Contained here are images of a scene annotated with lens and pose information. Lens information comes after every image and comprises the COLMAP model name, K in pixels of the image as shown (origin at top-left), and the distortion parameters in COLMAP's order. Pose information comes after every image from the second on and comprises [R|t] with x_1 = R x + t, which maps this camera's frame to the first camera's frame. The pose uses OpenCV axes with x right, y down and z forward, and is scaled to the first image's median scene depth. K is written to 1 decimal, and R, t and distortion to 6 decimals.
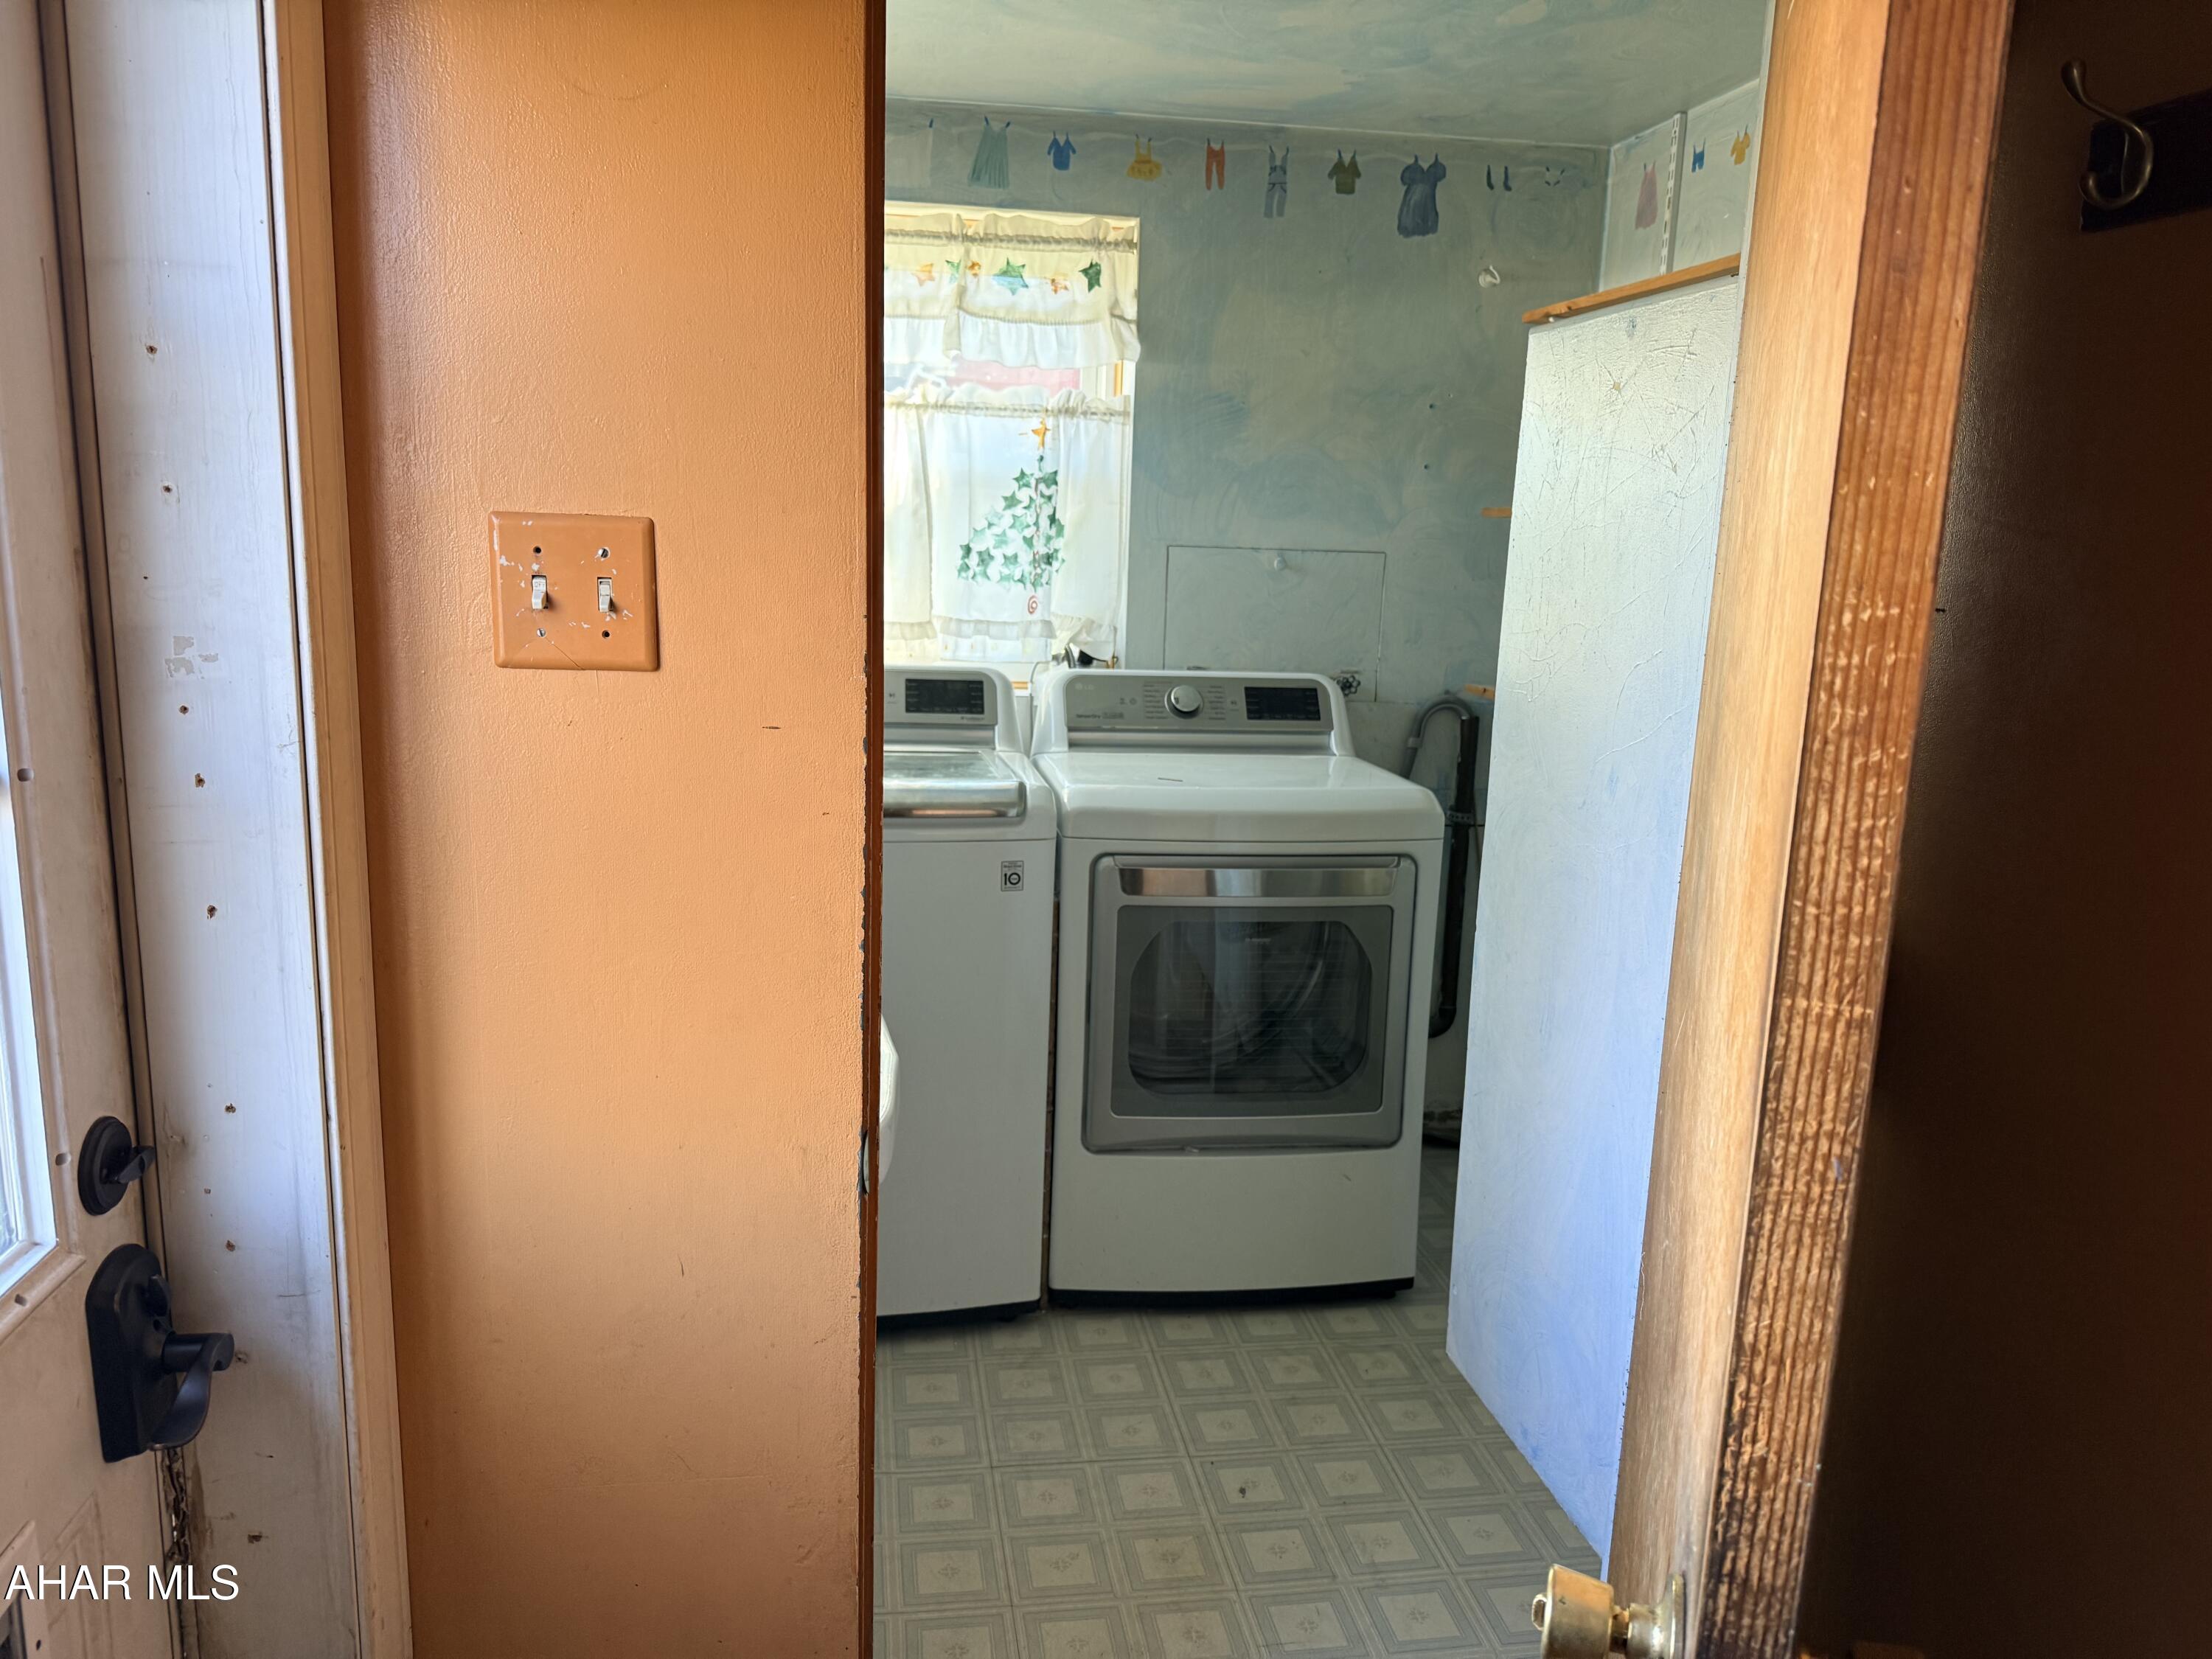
lens RADIAL K [[1556.7, 0, 1110.8], [0, 1556.7, 827.0], [0, 0, 1]] dist [0.007371, -0.002842]
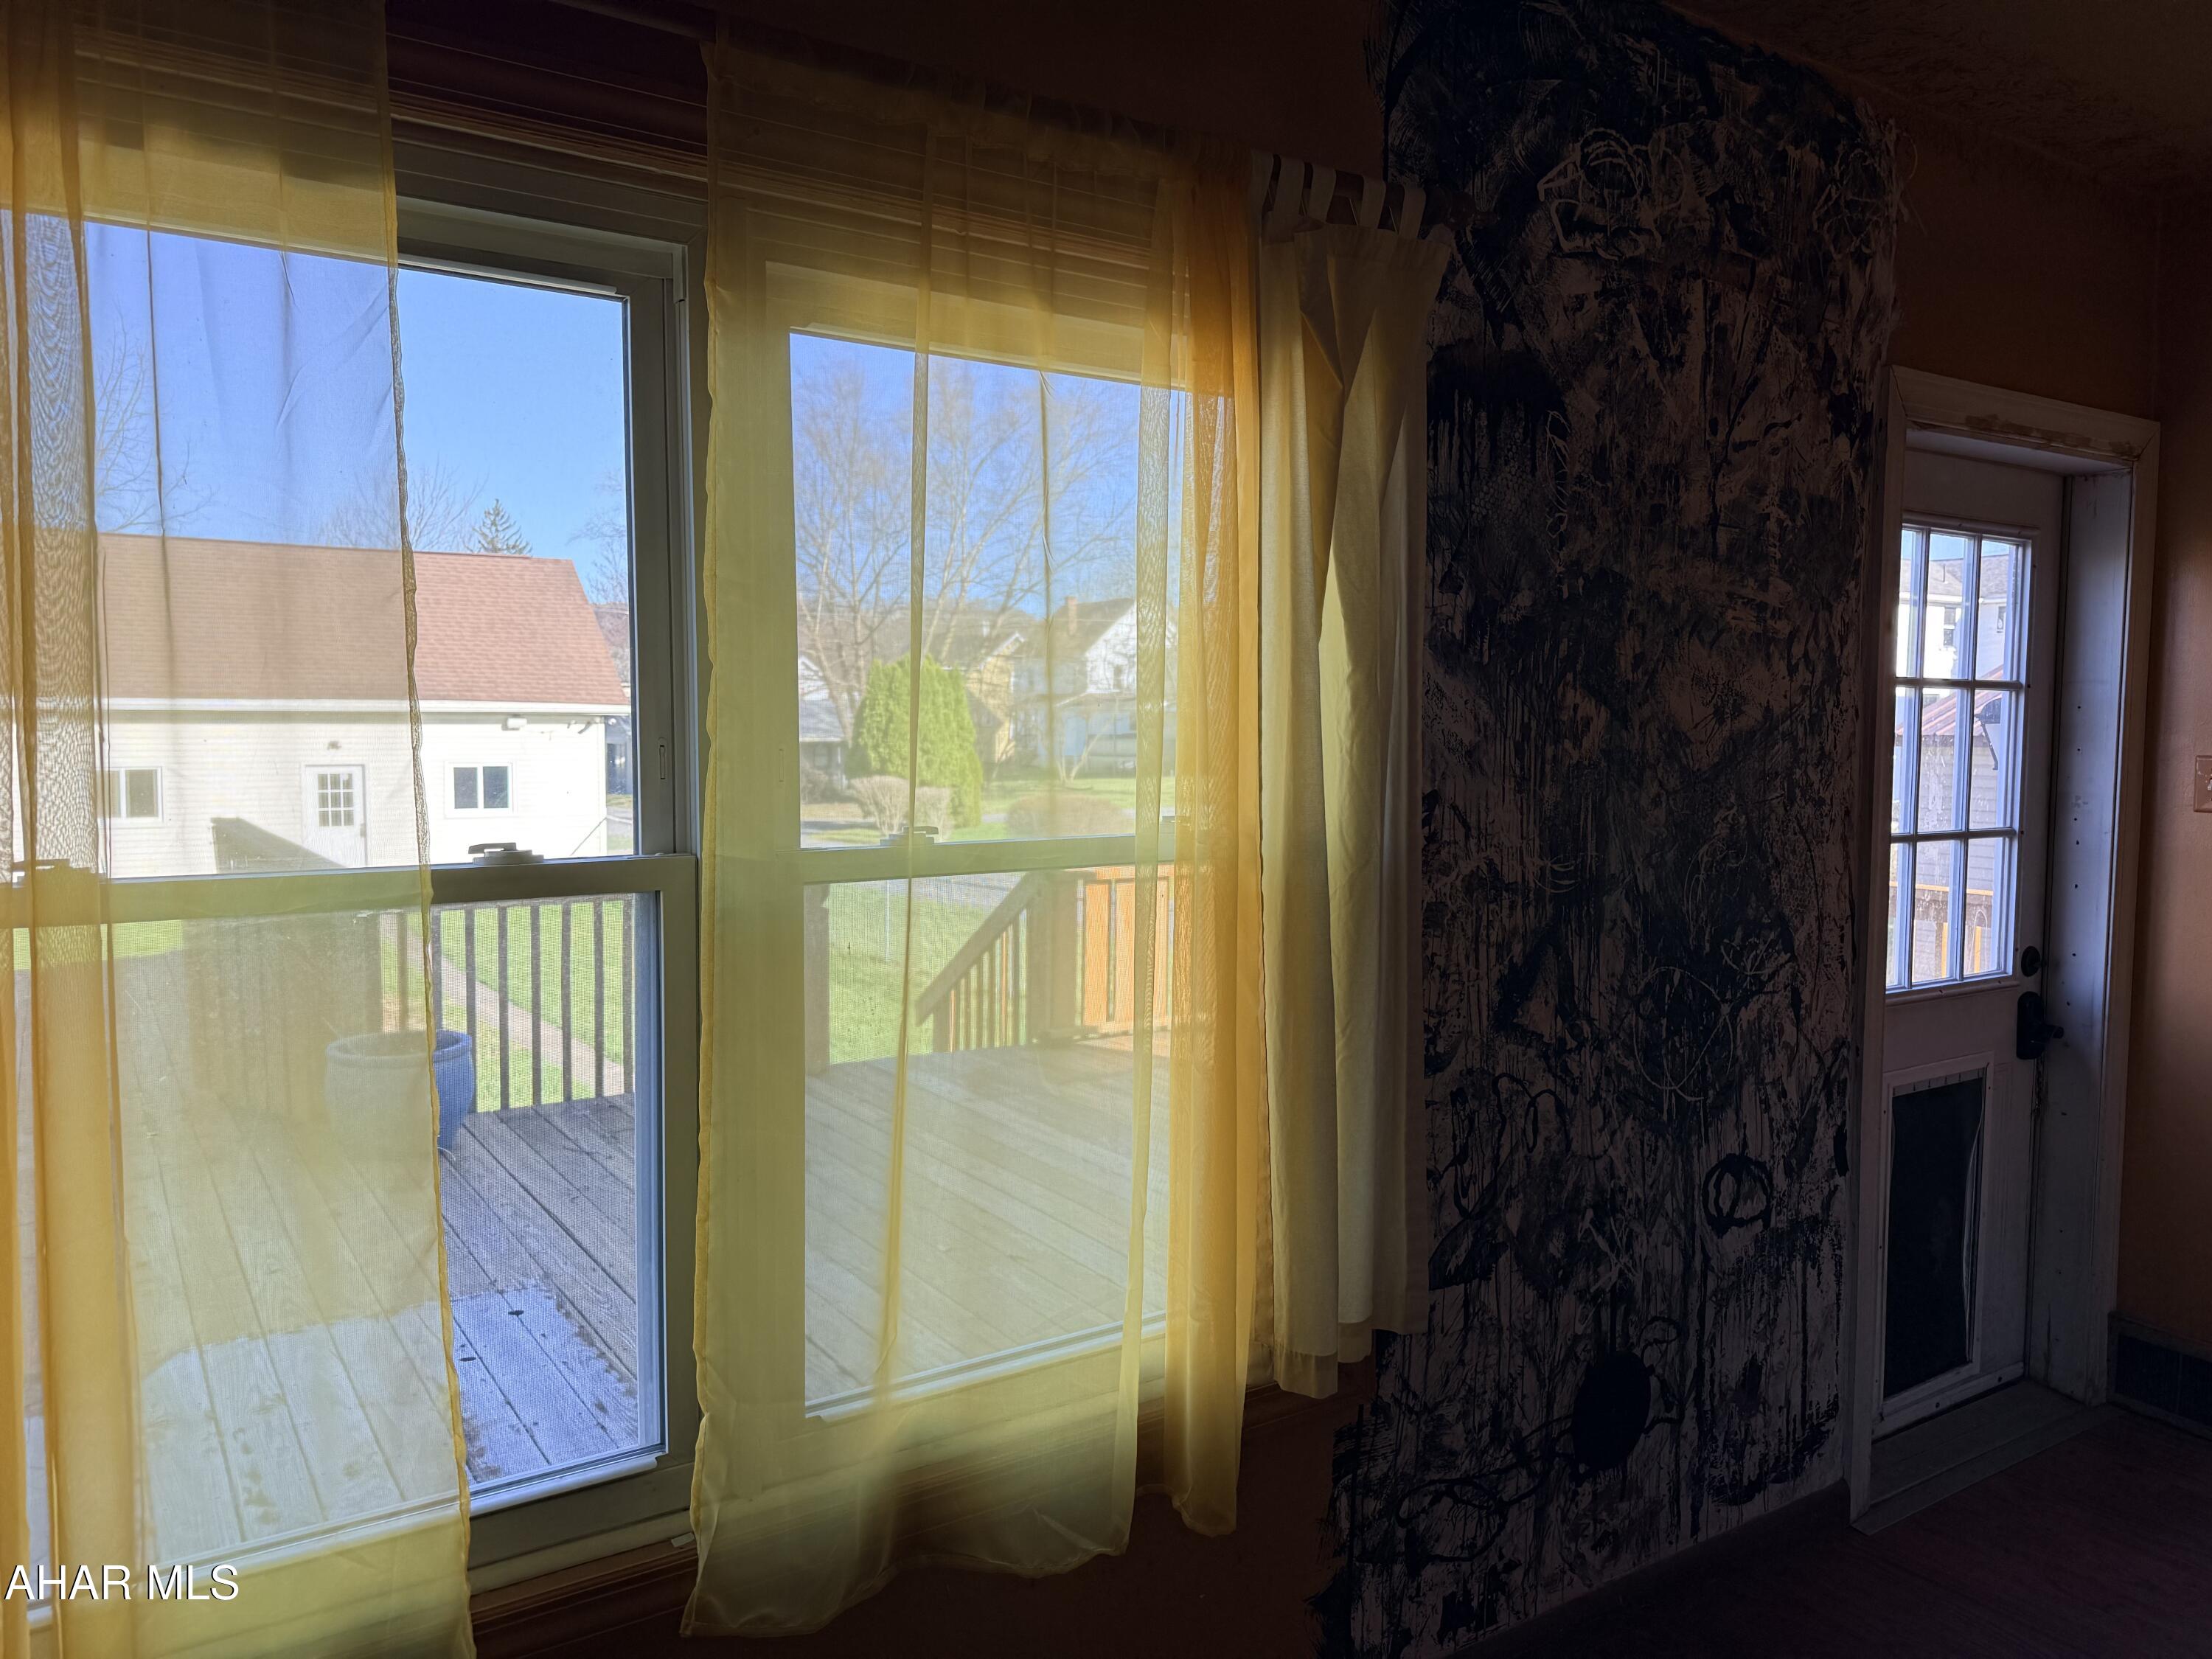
lens RADIAL K [[1556.7, 0, 1110.4], [0, 1556.7, 827.5], [0, 0, 1]] dist [0.007371, -0.002842]
pose [[0.414741, 0.025539, -0.909581, 1.314792], [-0.167805, 0.984608, -0.048868, 0.381692], [0.894333, 0.172900, 0.412643, -1.829531]]
